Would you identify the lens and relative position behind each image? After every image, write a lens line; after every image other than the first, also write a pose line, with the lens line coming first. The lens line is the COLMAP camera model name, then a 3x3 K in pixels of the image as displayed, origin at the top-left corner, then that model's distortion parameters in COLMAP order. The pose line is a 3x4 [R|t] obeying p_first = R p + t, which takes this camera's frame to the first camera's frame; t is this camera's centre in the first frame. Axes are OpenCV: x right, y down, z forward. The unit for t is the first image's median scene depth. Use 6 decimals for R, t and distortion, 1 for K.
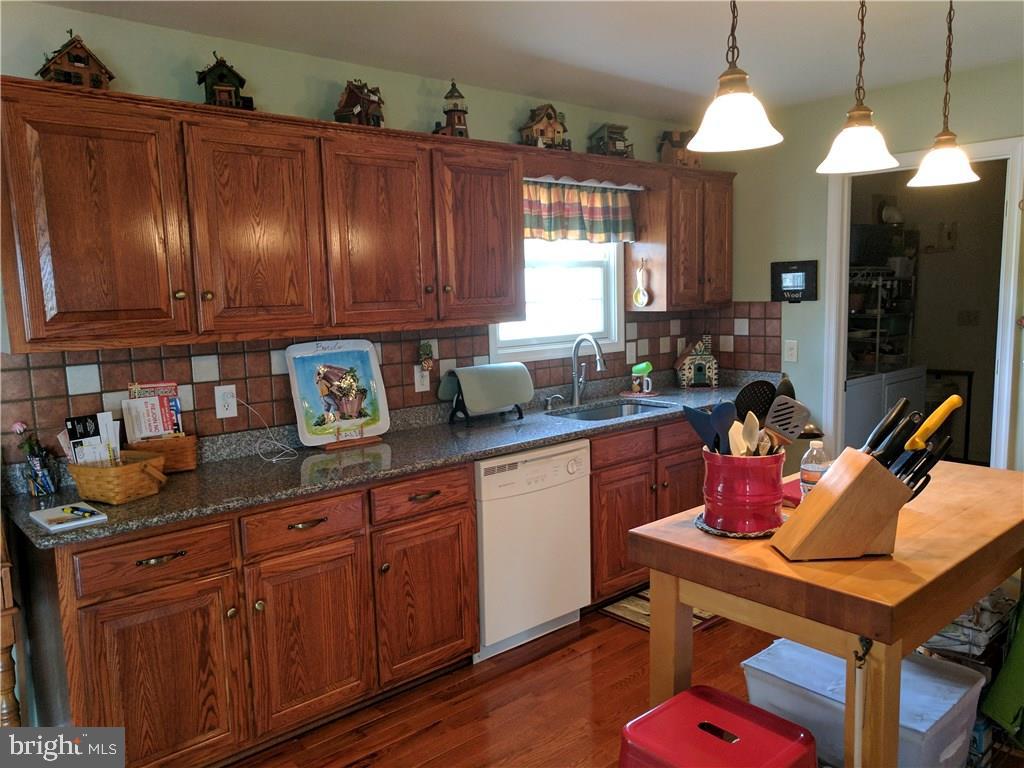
lens RADIAL K [[774.0, 0, 512.4], [0, 774.0, 387.2], [0, 0, 1]] dist [0.007586, 0.006791]
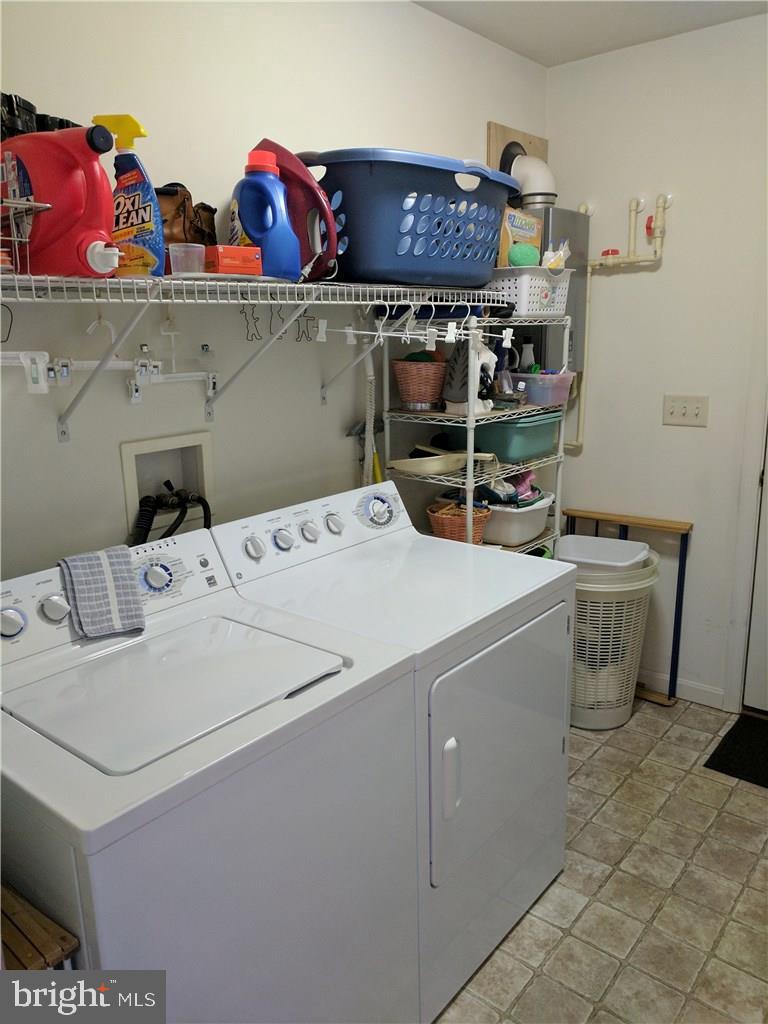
lens RADIAL K [[774.0, 0, 383.6], [0, 774.0, 509.7], [0, 0, 1]] dist [0.007586, 0.006791]
pose [[0.984889, -0.034605, 0.169692, 0.361007], [0.016376, 0.994052, 0.107669, -0.090093], [-0.172408, -0.103263, 0.979598, 0.623766]]
